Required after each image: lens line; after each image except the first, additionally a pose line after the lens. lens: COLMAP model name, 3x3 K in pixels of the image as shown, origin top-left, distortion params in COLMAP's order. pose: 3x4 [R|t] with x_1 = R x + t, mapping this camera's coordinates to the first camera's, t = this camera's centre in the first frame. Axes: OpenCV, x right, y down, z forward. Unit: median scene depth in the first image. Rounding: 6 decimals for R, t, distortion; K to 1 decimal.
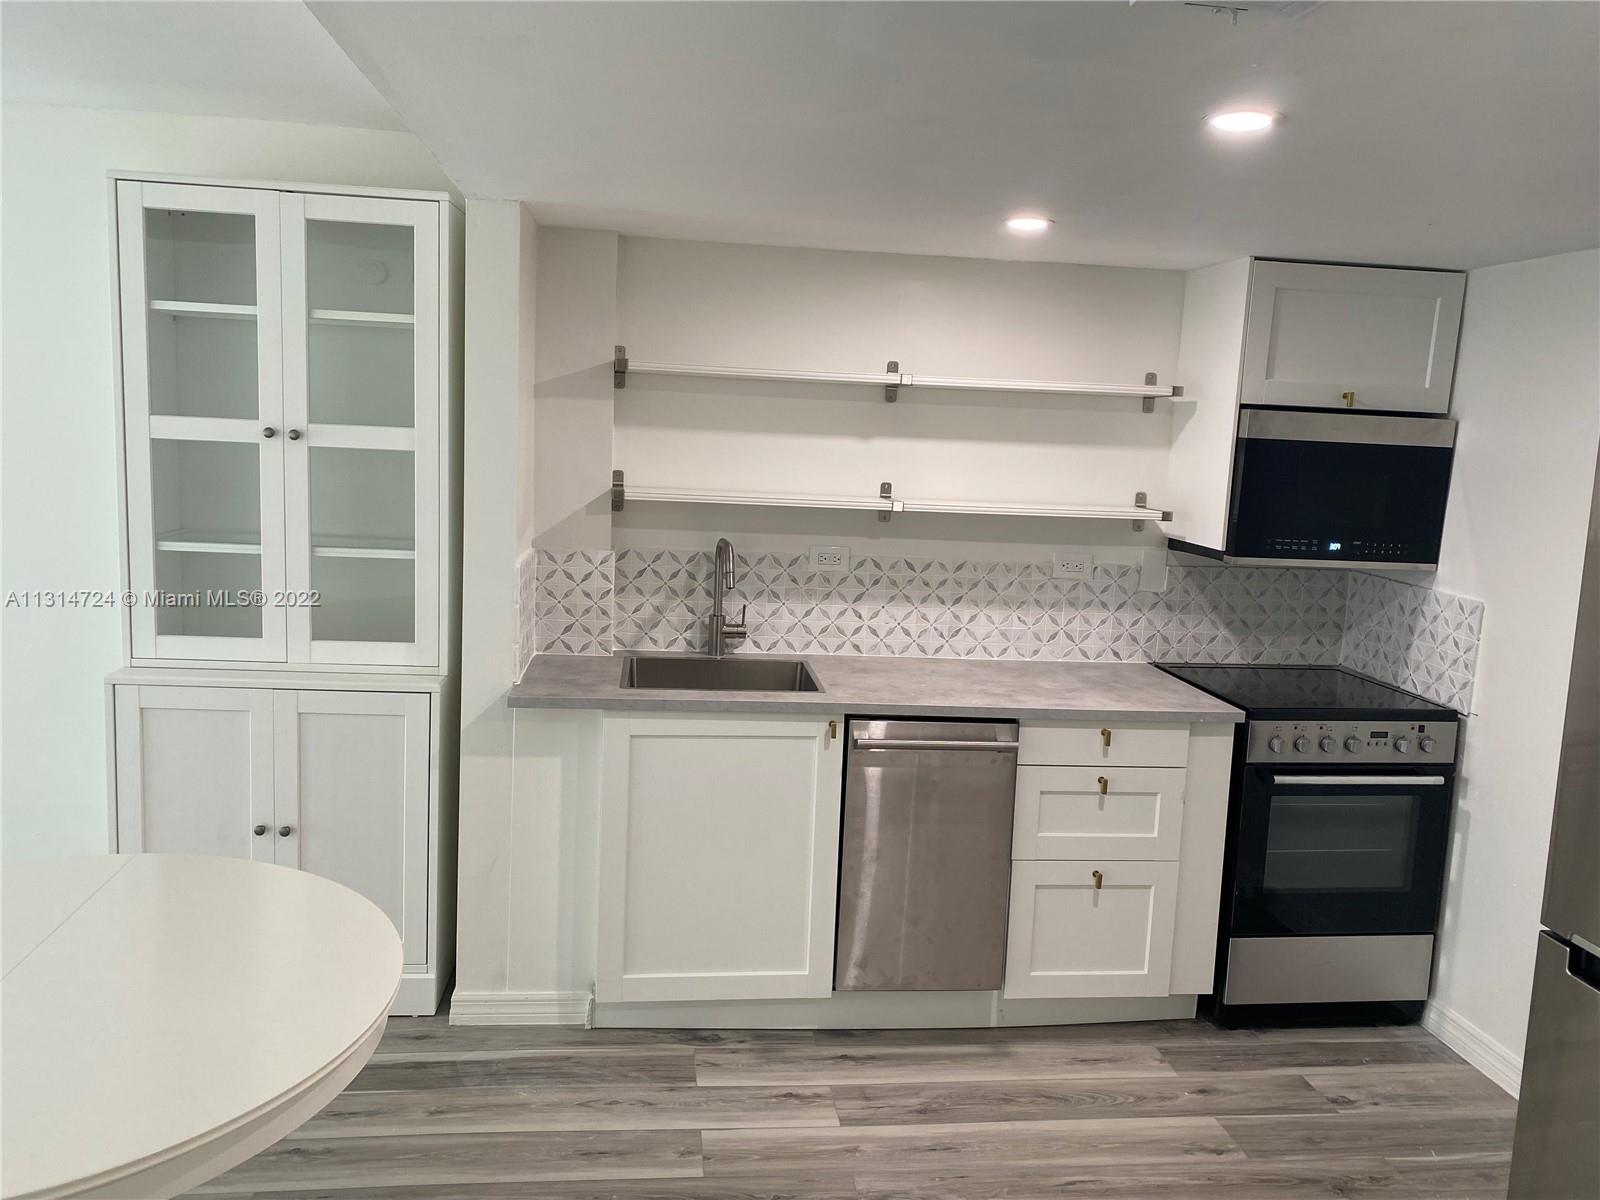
lens RADIAL K [[1196.1, 0, 801.6], [0, 1196.1, 594.3], [0, 0, 1]] dist [0.050708, -0.115575]
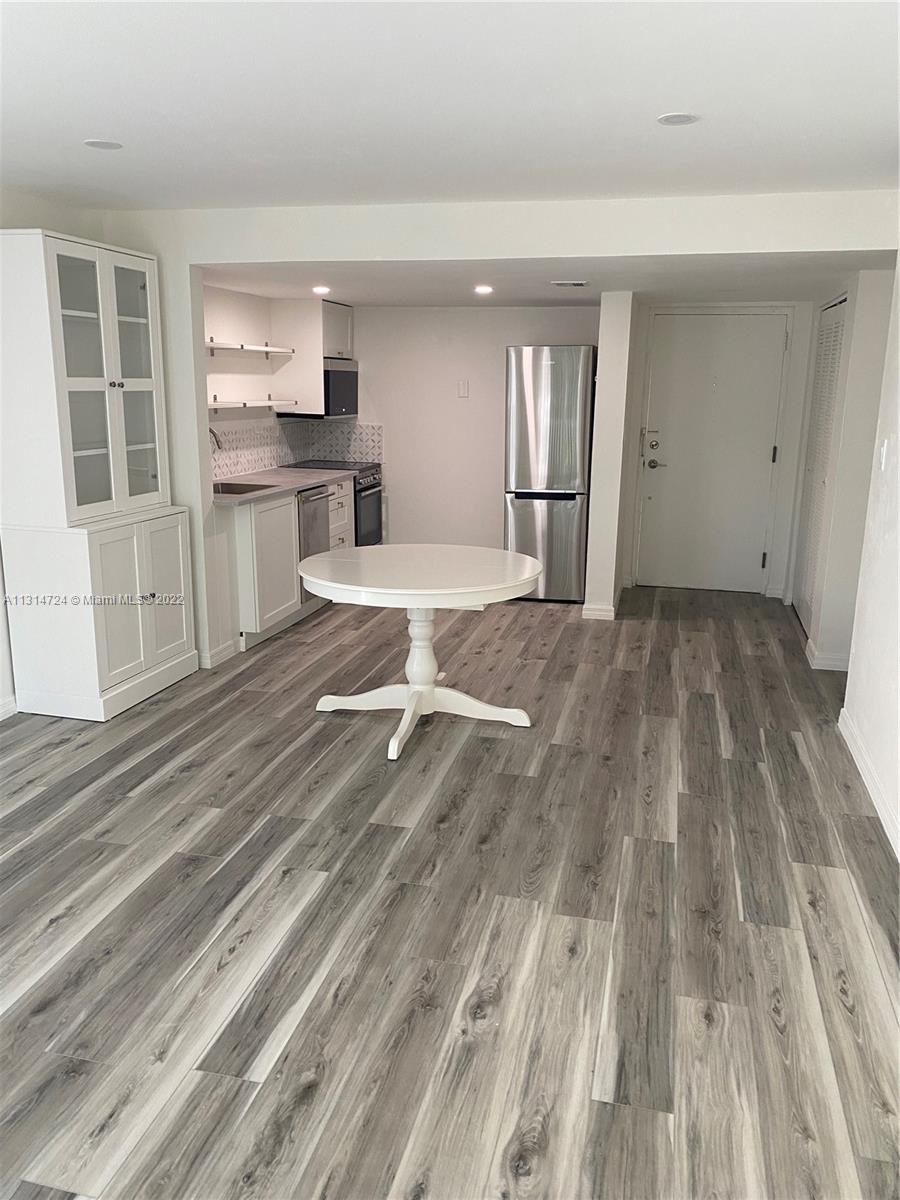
lens RADIAL K [[895.0, 0, 477.0], [0, 895.0, 603.2], [0, 0, 1]] dist [0.047196, -0.046597]
pose [[0.341110, -0.266467, 0.901465, -1.403974], [0.129962, 0.963140, 0.235521, -0.056941], [-0.930996, 0.036818, 0.363168, -0.008350]]
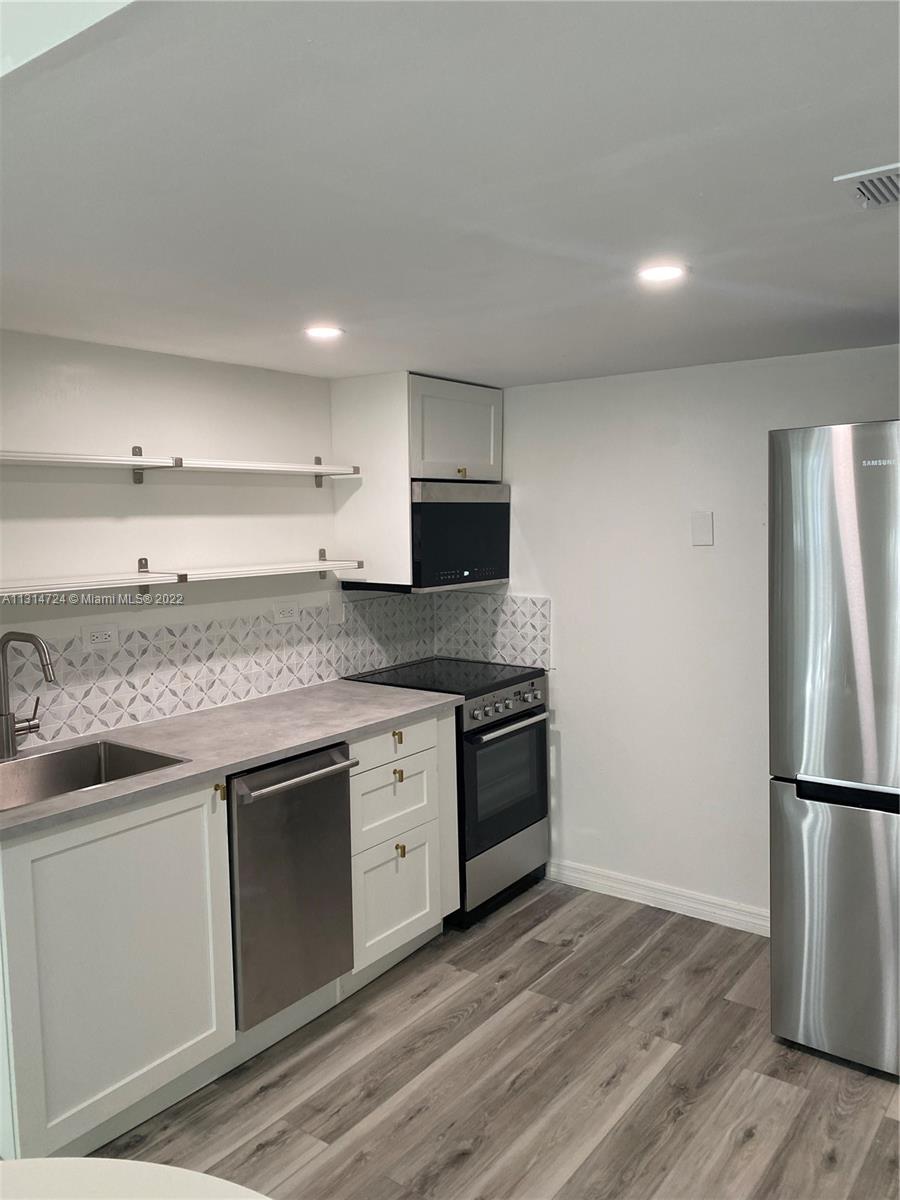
lens RADIAL K [[899.7, 0, 472.7], [0, 899.7, 586.5], [0, 0, 1]] dist [0.075280, -0.119372]
pose [[0.682400, -0.115478, 0.721800, -0.339093], [0.146790, 0.988977, 0.019445, -0.043796], [-0.716088, 0.092684, 0.691829, 0.238907]]
